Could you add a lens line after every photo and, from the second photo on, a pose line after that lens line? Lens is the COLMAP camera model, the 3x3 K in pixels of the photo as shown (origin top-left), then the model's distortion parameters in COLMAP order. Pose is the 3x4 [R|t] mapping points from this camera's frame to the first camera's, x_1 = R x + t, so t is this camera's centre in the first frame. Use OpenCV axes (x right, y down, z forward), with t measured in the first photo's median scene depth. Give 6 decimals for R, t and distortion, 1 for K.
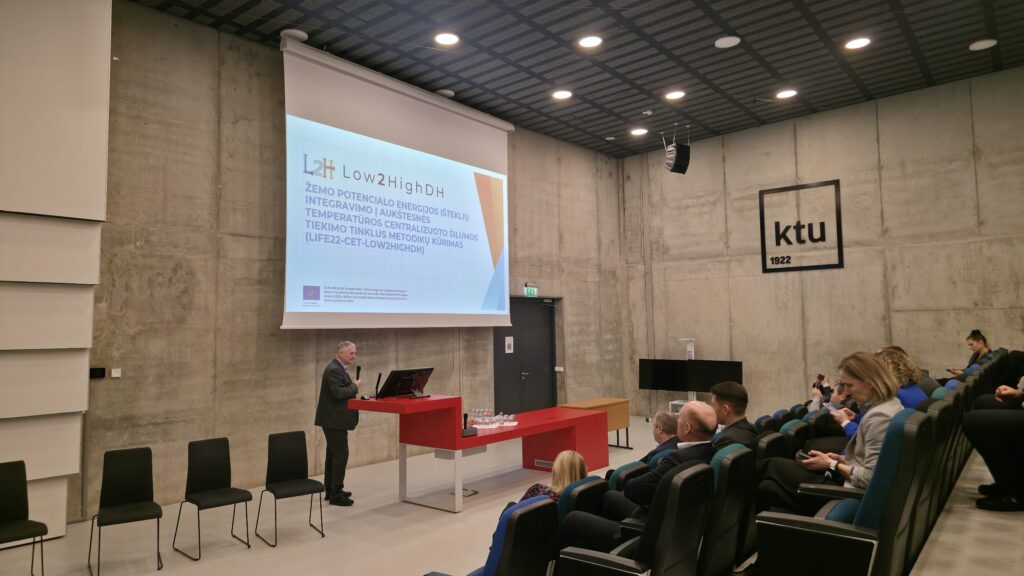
lens RADIAL K [[678.3, 0, 506.8], [0, 678.3, 281.5], [0, 0, 1]] dist [0.062002, -0.051585]
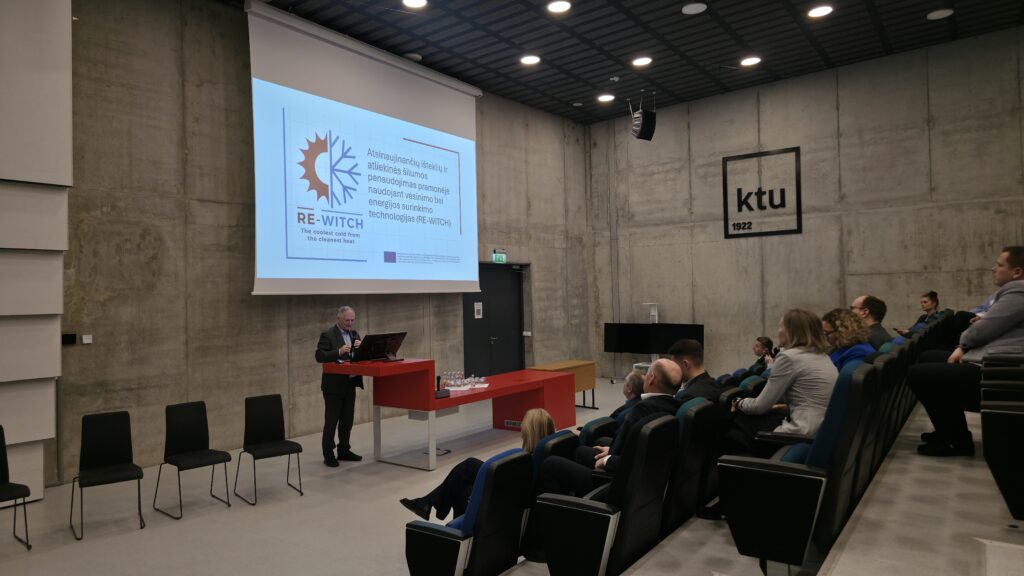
lens RADIAL K [[678.3, 0, 500.8], [0, 678.3, 285.4], [0, 0, 1]] dist [0.062002, -0.051585]
pose [[0.999074, -0.004961, 0.042730, -0.006229], [0.002639, 0.998526, 0.054220, 0.001294], [-0.042936, -0.054057, 0.997614, -0.012886]]
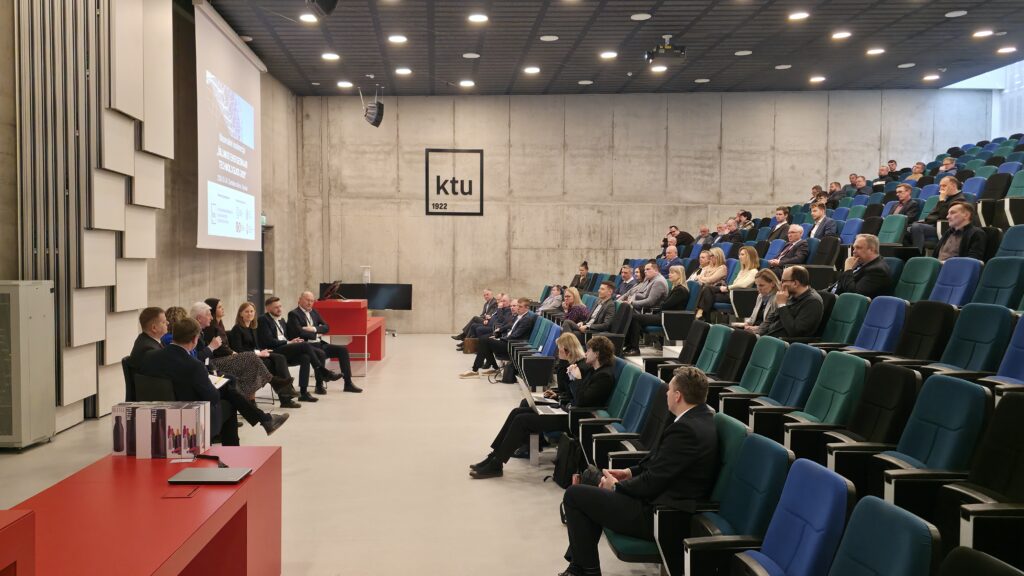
lens RADIAL K [[924.7, 0, 523.0], [0, 924.7, 292.9], [0, 0, 1]] dist [0.178266, 0.002209]
pose [[0.727324, -0.001714, 0.686292, -0.758788], [-0.068614, 0.994805, 0.075201, -0.011658], [-0.682856, -0.101785, 0.723428, -0.429473]]
